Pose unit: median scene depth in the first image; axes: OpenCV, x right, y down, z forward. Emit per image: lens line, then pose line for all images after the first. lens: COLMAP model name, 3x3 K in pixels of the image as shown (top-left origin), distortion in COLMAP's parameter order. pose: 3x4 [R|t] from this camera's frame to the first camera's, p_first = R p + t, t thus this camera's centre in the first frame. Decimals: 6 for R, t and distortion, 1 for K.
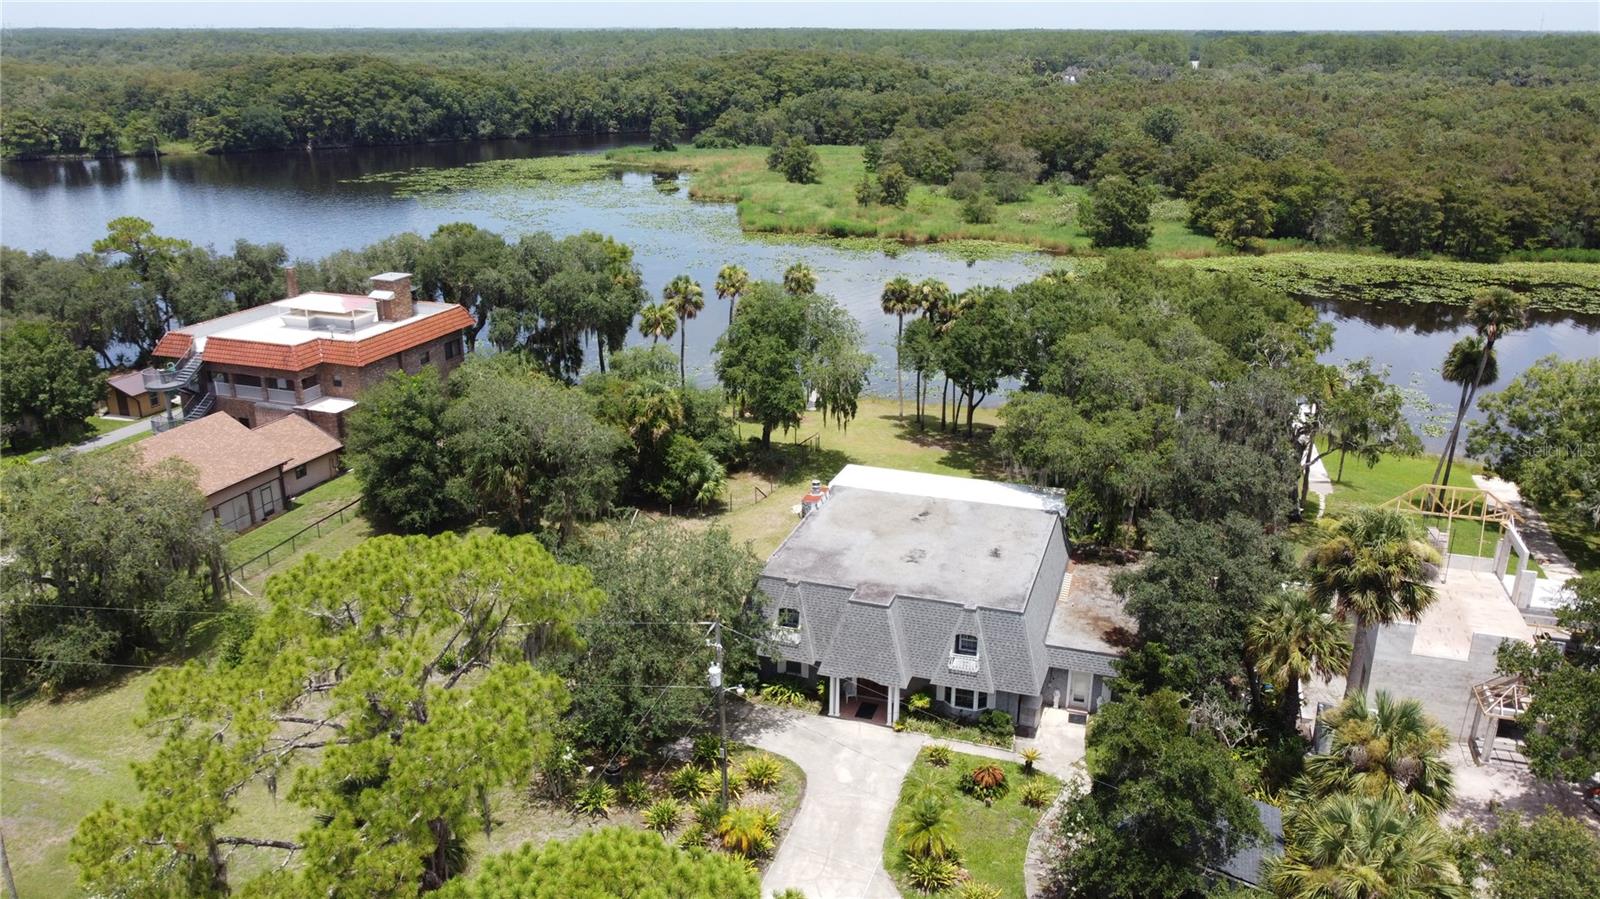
lens RADIAL K [[1194.9, 0, 800.9], [0, 1194.9, 452.6], [0, 0, 1]] dist [0.004075, -0.010987]
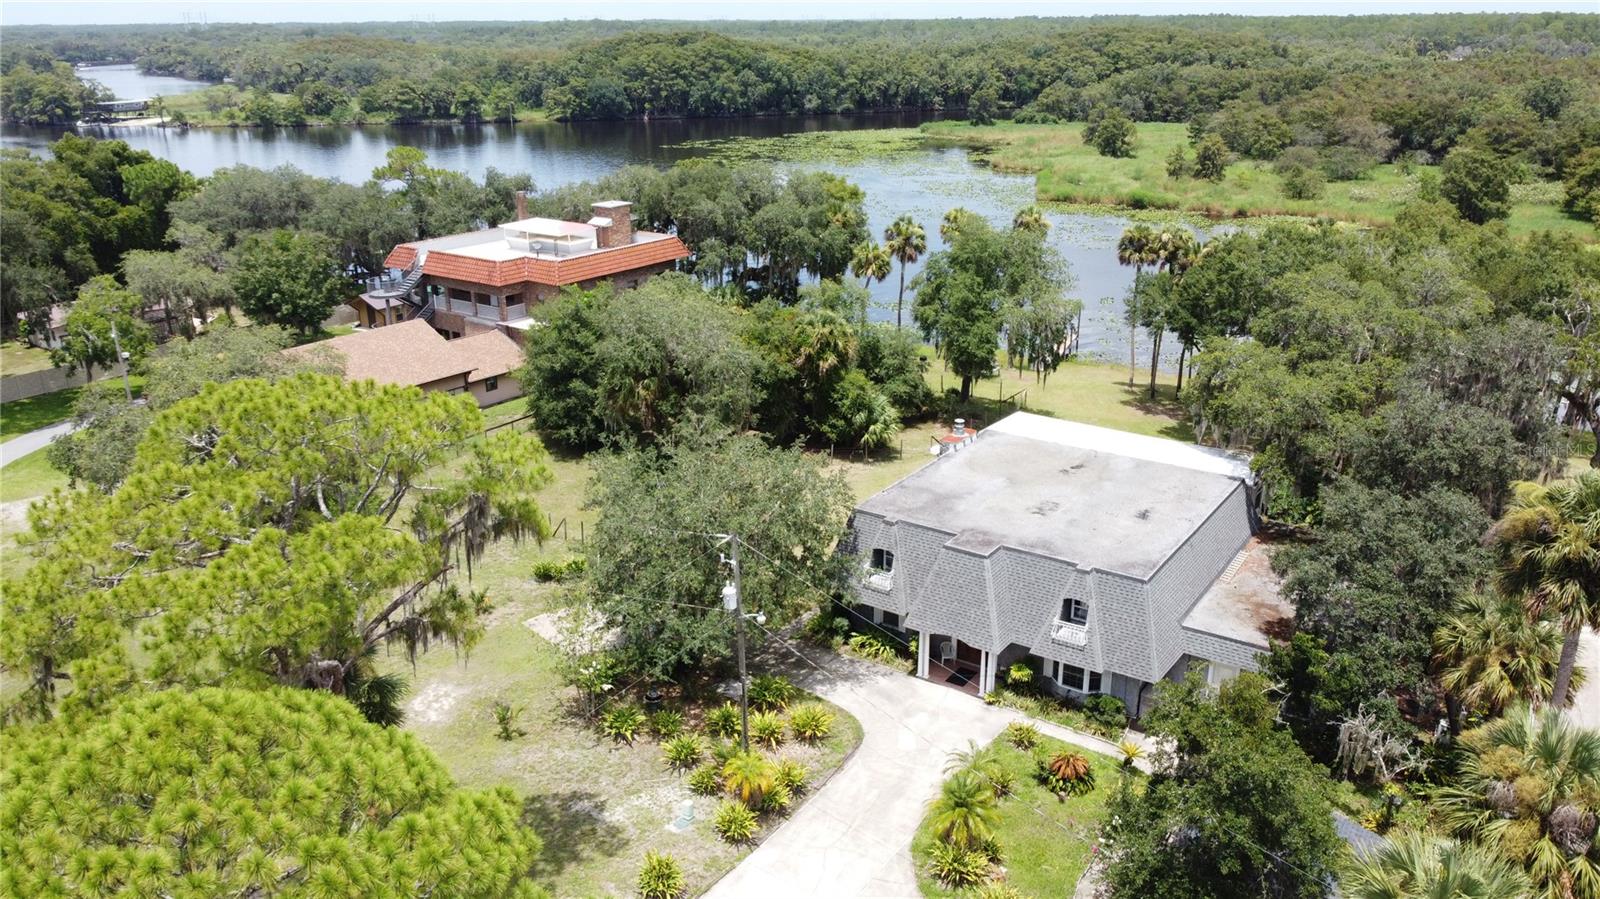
lens RADIAL K [[1194.9, 0, 812.4], [0, 1194.9, 458.5], [0, 0, 1]] dist [0.004075, -0.010987]
pose [[0.962308, 0.086821, -0.257730, 0.093178], [-0.084039, 0.996224, 0.021811, 0.028313], [0.258651, 0.000671, 0.965971, 0.079214]]
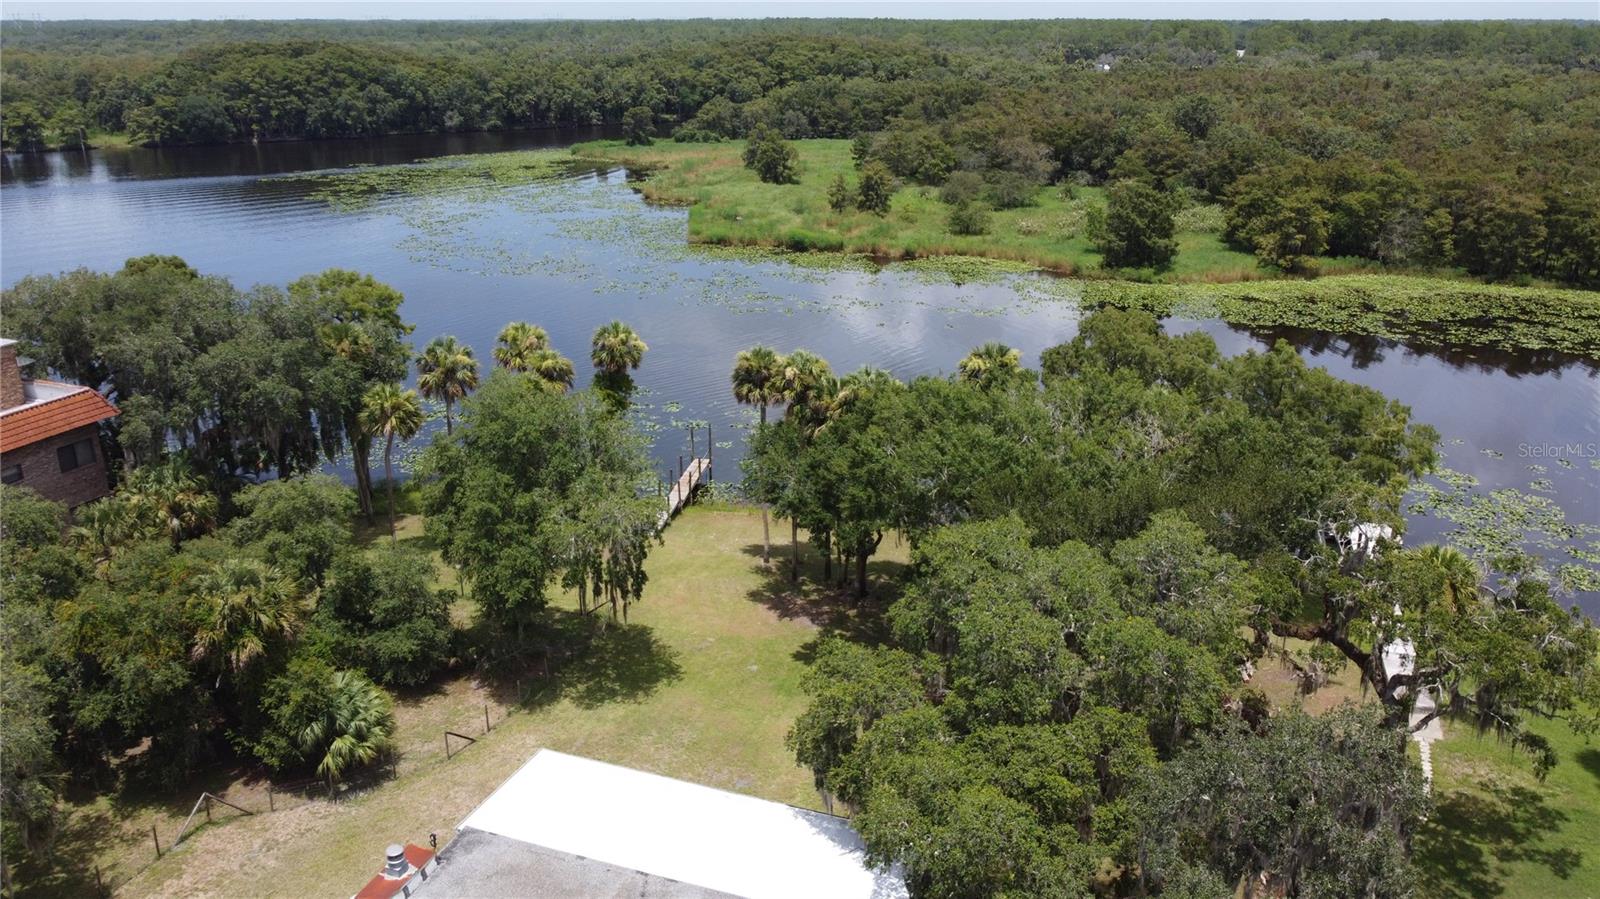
lens RADIAL K [[1194.9, 0, 802.0], [0, 1194.9, 448.5], [0, 0, 1]] dist [0.004075, -0.010987]
pose [[0.999468, 0.009455, -0.031203, 0.128480], [-0.009360, 0.999951, 0.003188, -0.095481], [0.031232, -0.002894, 0.999508, 0.353597]]
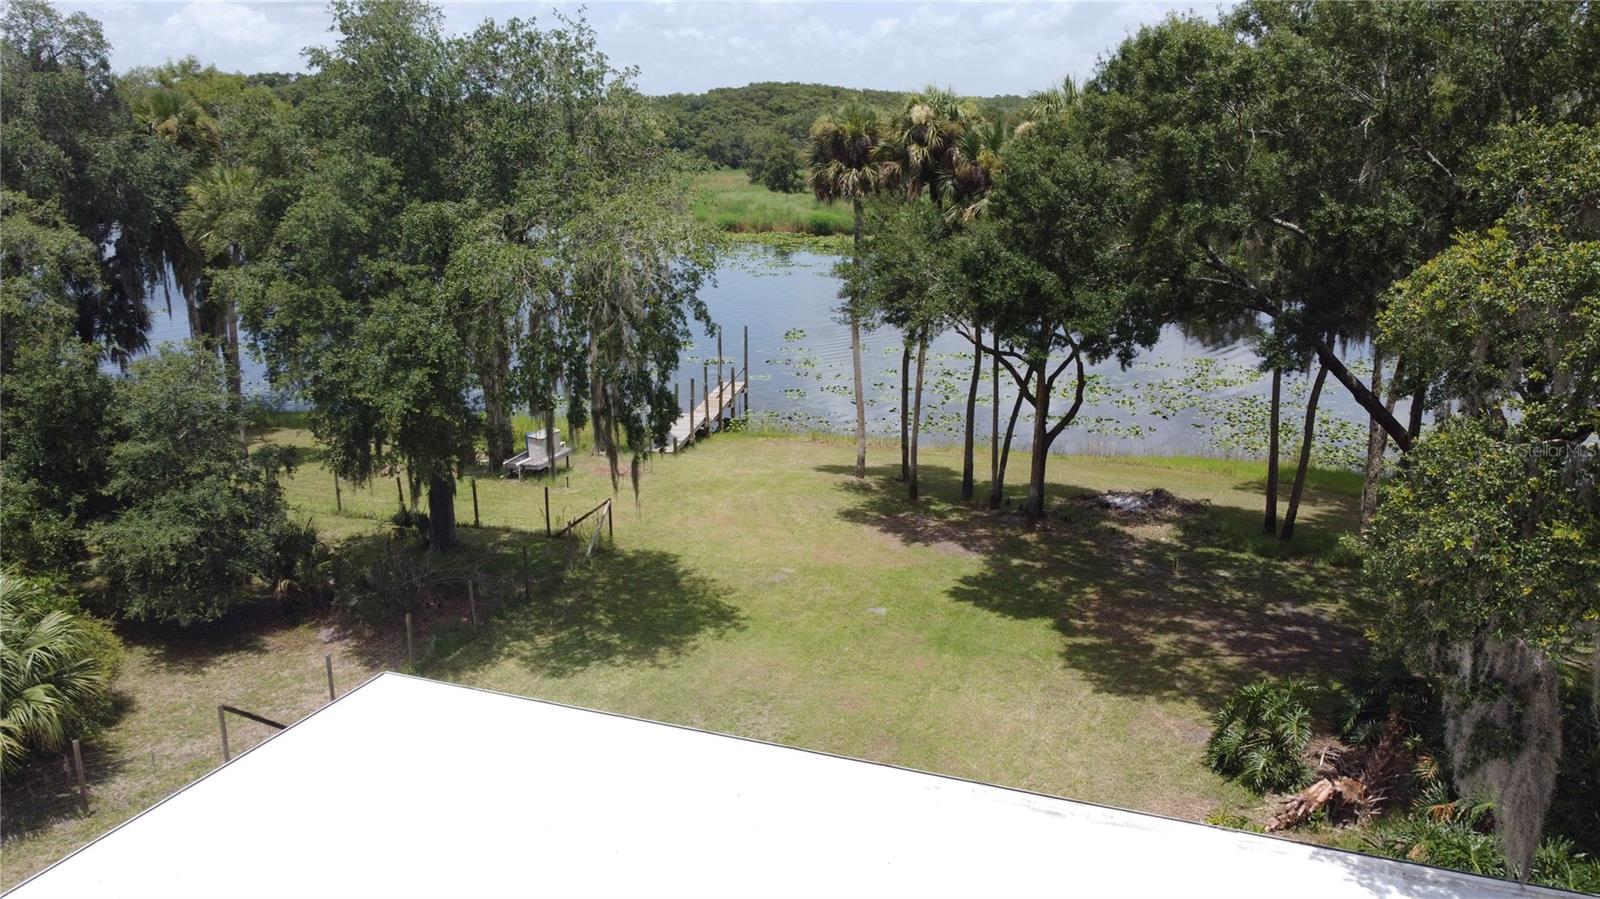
lens RADIAL K [[1194.9, 0, 800.5], [0, 1194.9, 447.9], [0, 0, 1]] dist [0.004075, -0.010987]
pose [[0.999734, 0.005826, -0.022312, 0.075200], [-0.007432, 0.997335, -0.072578, -0.007058], [0.021830, 0.072724, 0.997113, 0.627191]]
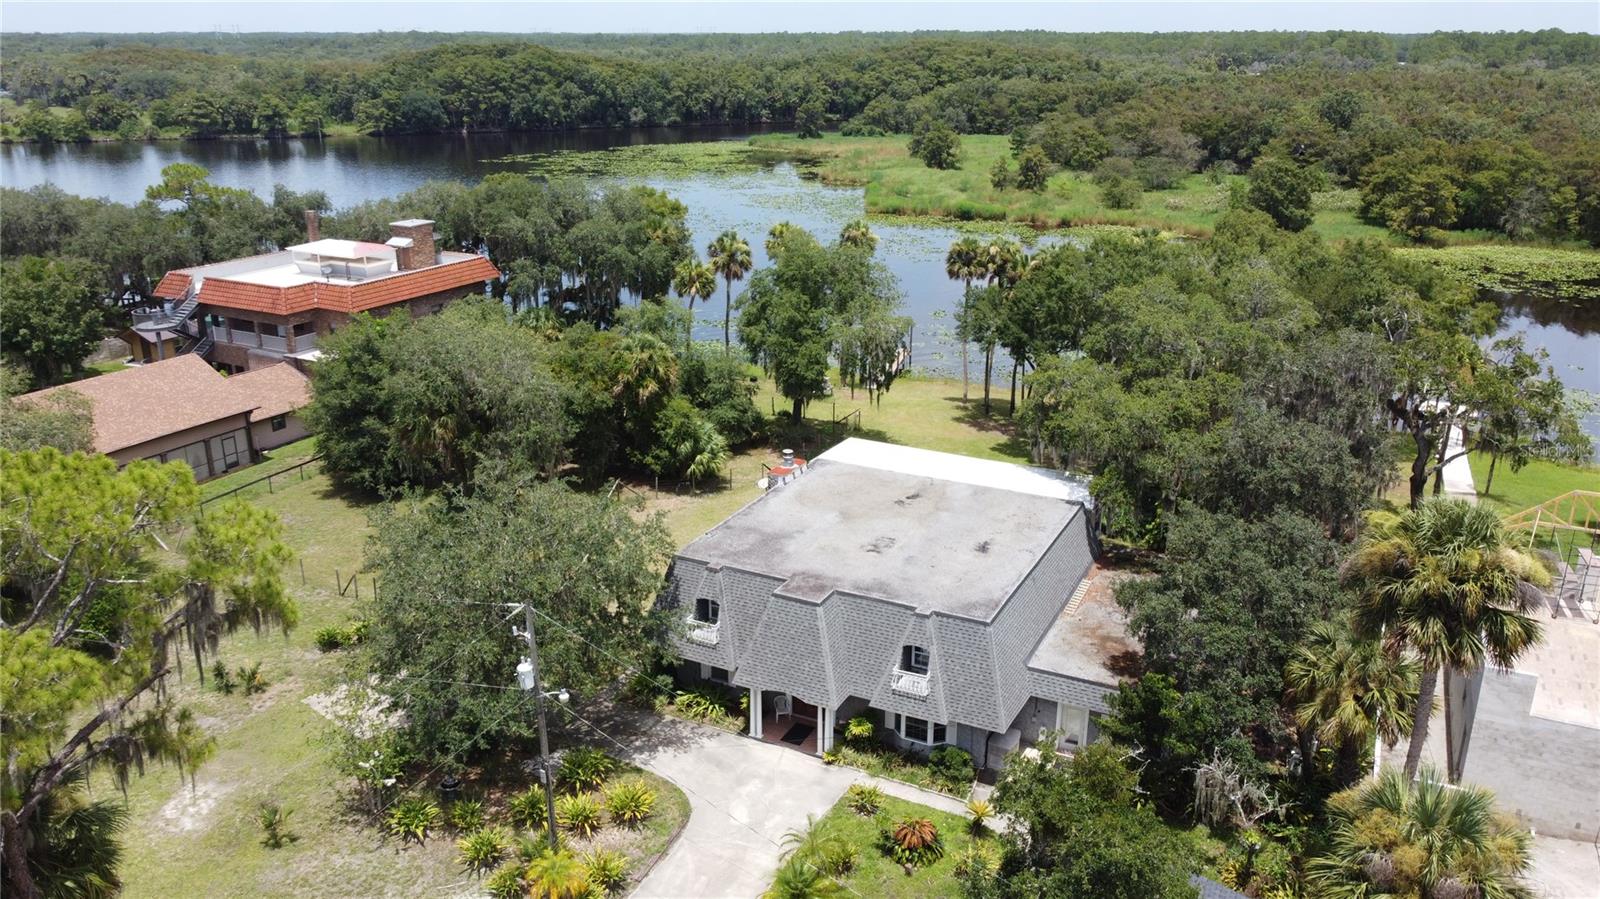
lens RADIAL K [[1194.9, 0, 806.3], [0, 1194.9, 454.0], [0, 0, 1]] dist [0.004075, -0.010987]
pose [[0.989613, 0.046976, -0.135863, 0.092979], [-0.047453, 0.998873, -0.000270, 0.017342], [0.135697, 0.006715, 0.990728, 0.123070]]
